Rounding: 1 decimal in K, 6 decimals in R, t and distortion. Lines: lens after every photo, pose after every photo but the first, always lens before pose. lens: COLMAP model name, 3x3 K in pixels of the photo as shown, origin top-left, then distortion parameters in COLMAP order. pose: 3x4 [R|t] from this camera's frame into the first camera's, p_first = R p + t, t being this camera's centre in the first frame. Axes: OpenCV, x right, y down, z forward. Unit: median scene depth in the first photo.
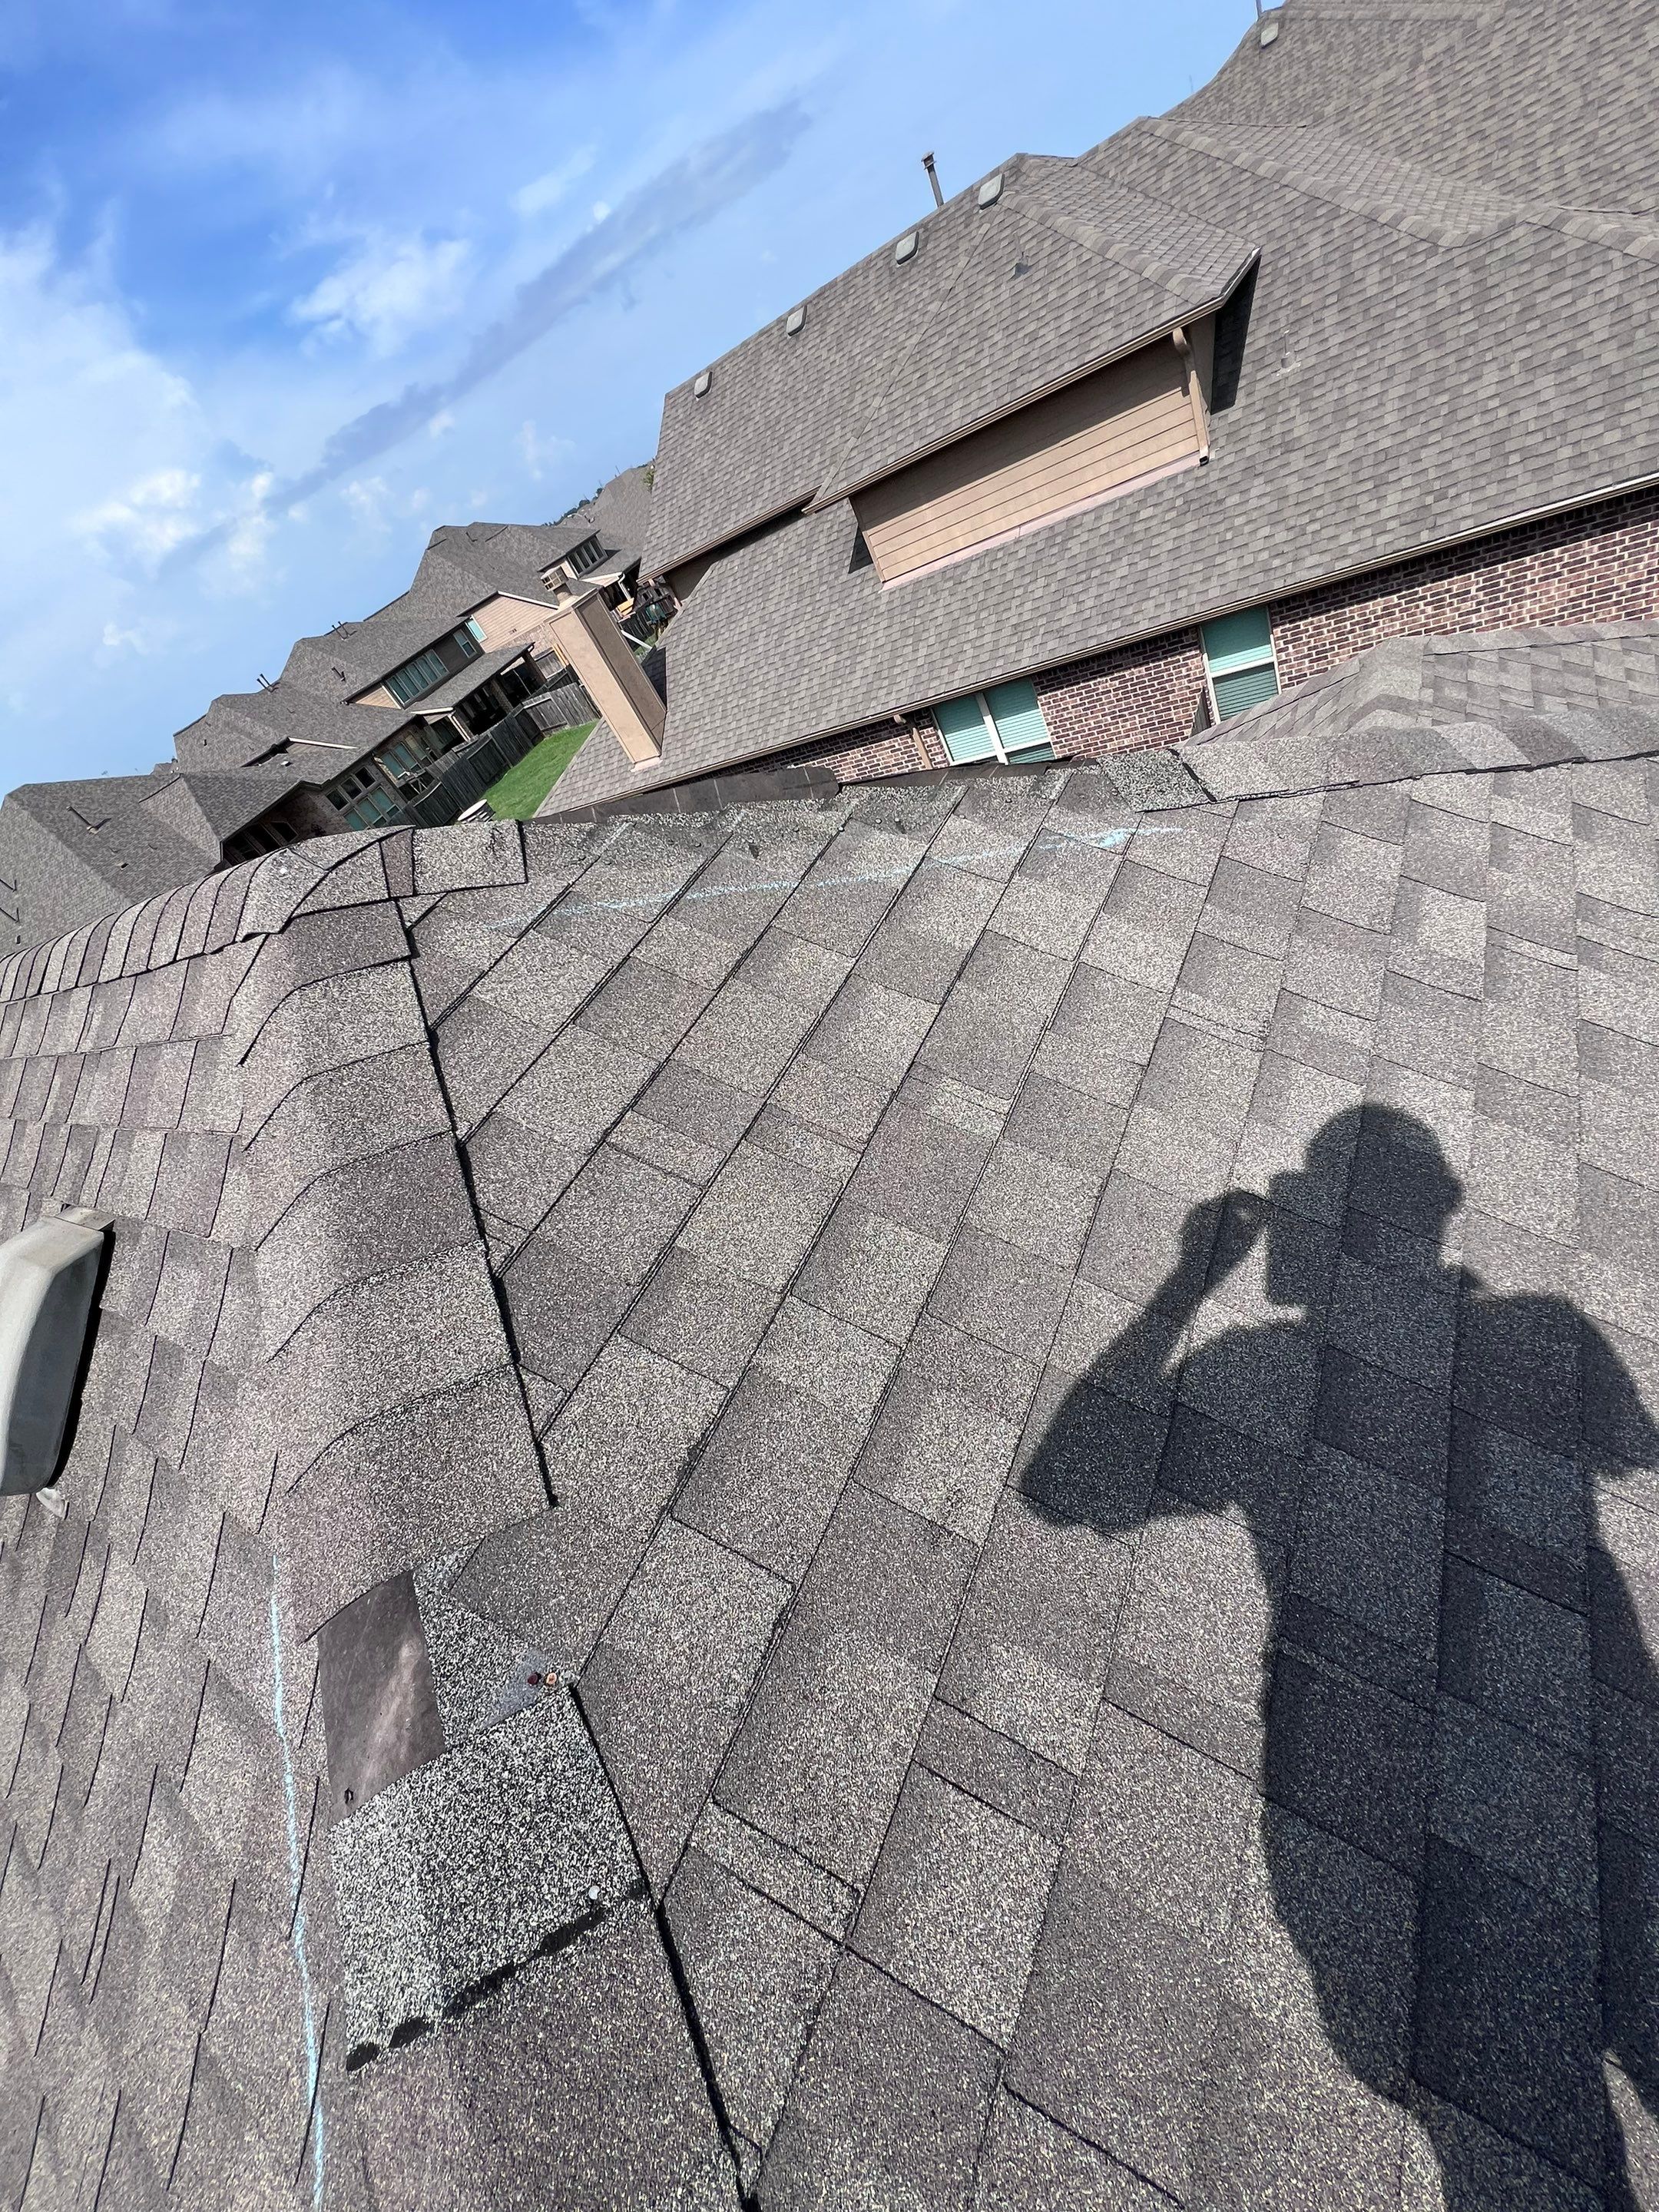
lens RADIAL K [[877.0, 0, 829.5], [0, 877.0, 1106.0], [0, 0, 1]] dist [-0.003651, 0.000950]
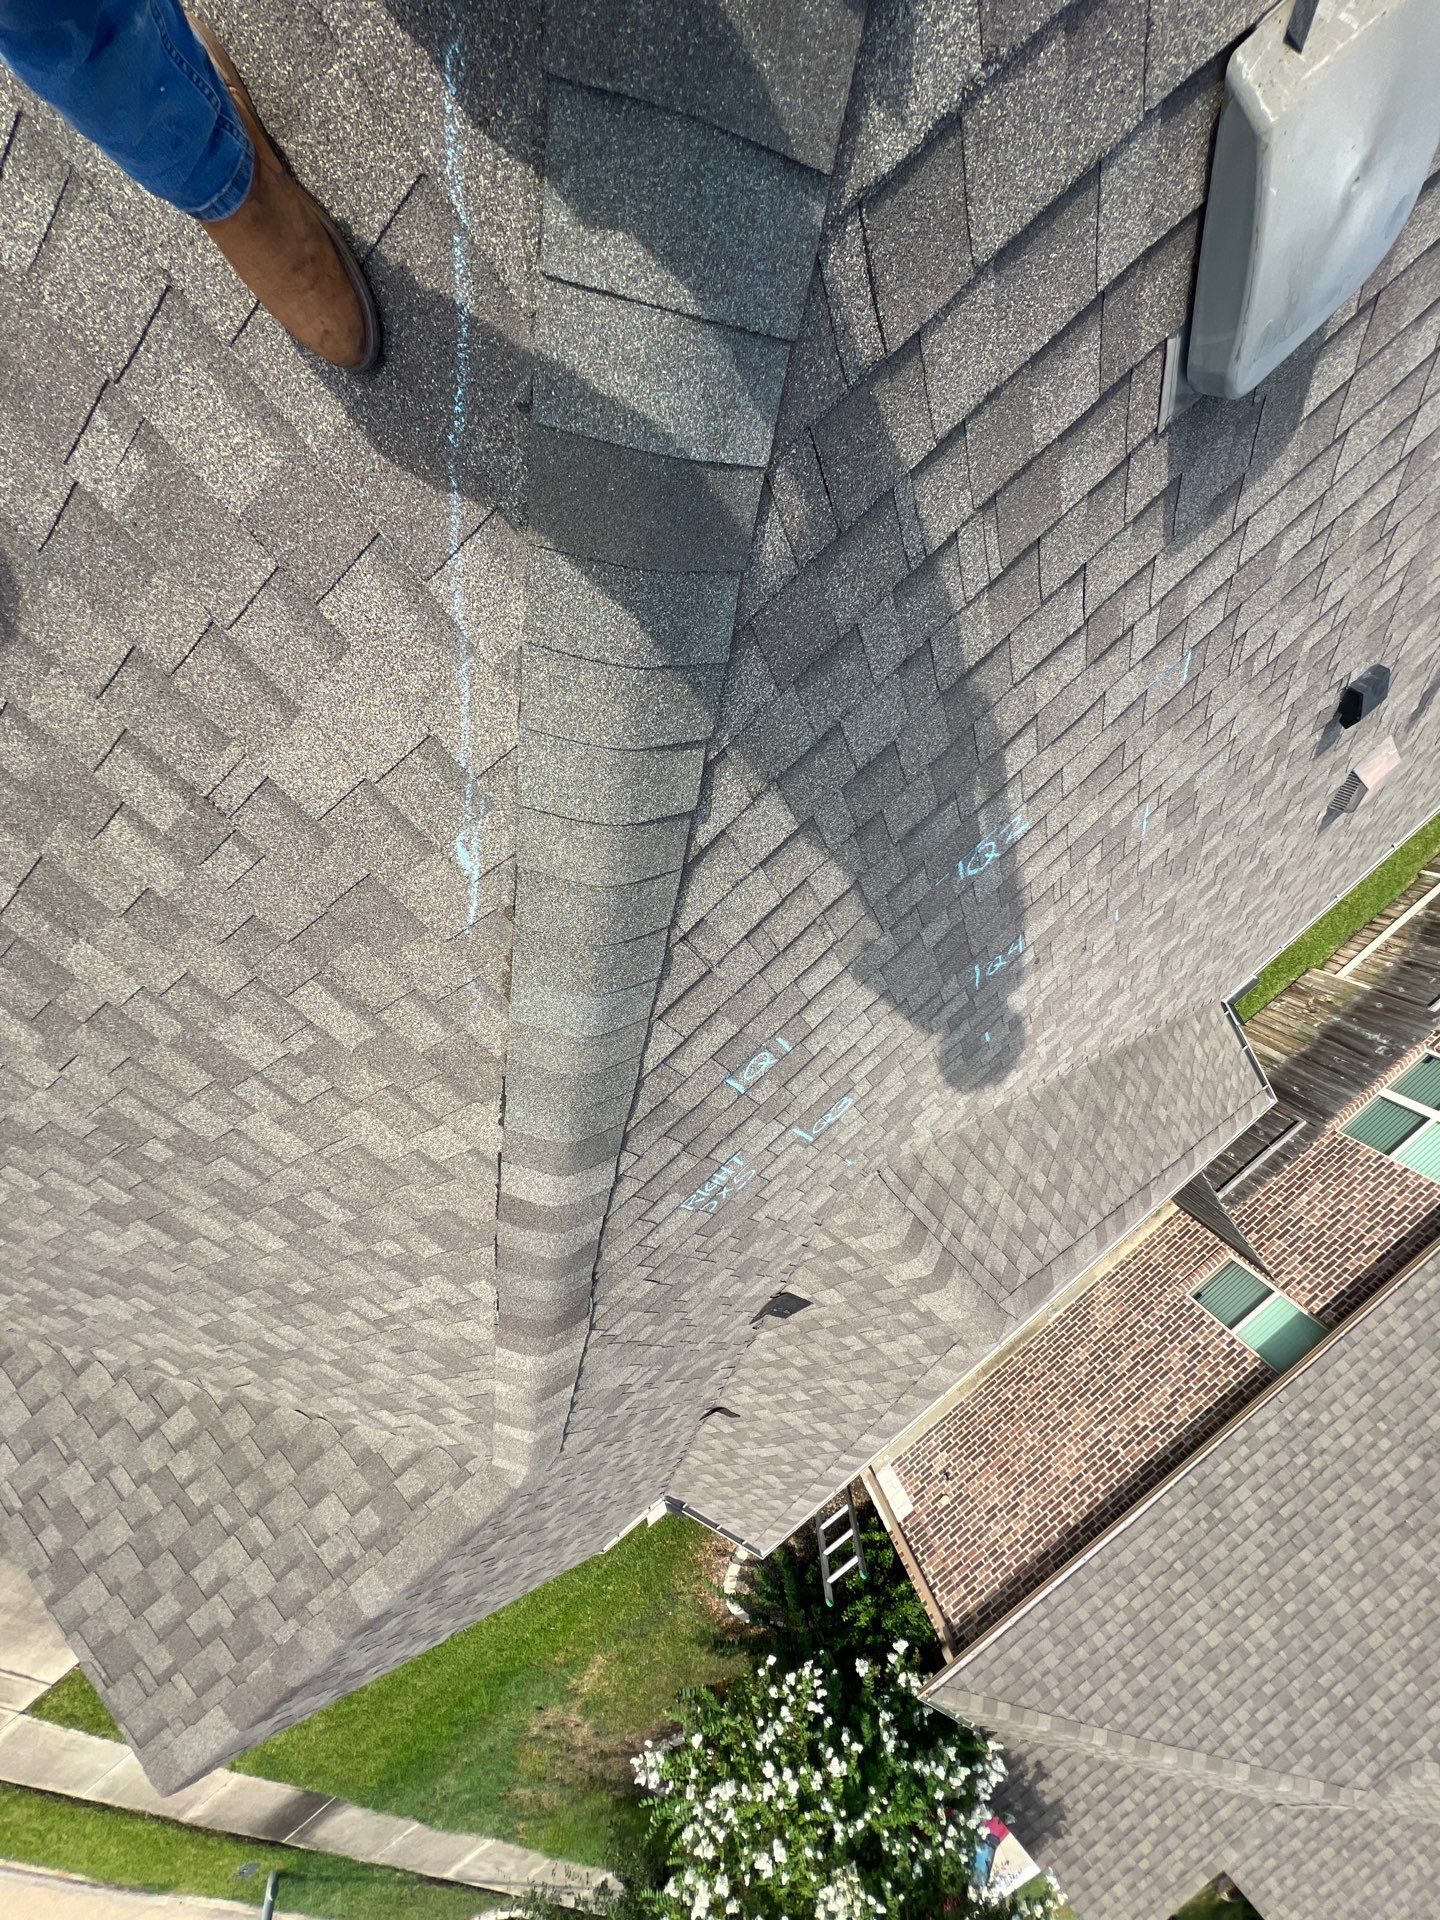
lens RADIAL K [[761.2, 0, 720.0], [0, 761.2, 960.0], [0, 0, 1]] dist [-0.003651, 0.000950]
pose [[-0.446761, 0.682703, 0.578206, -0.241126], [-0.644055, -0.694006, 0.321791, -1.047735], [0.620966, -0.228632, 0.749753, 0.701888]]
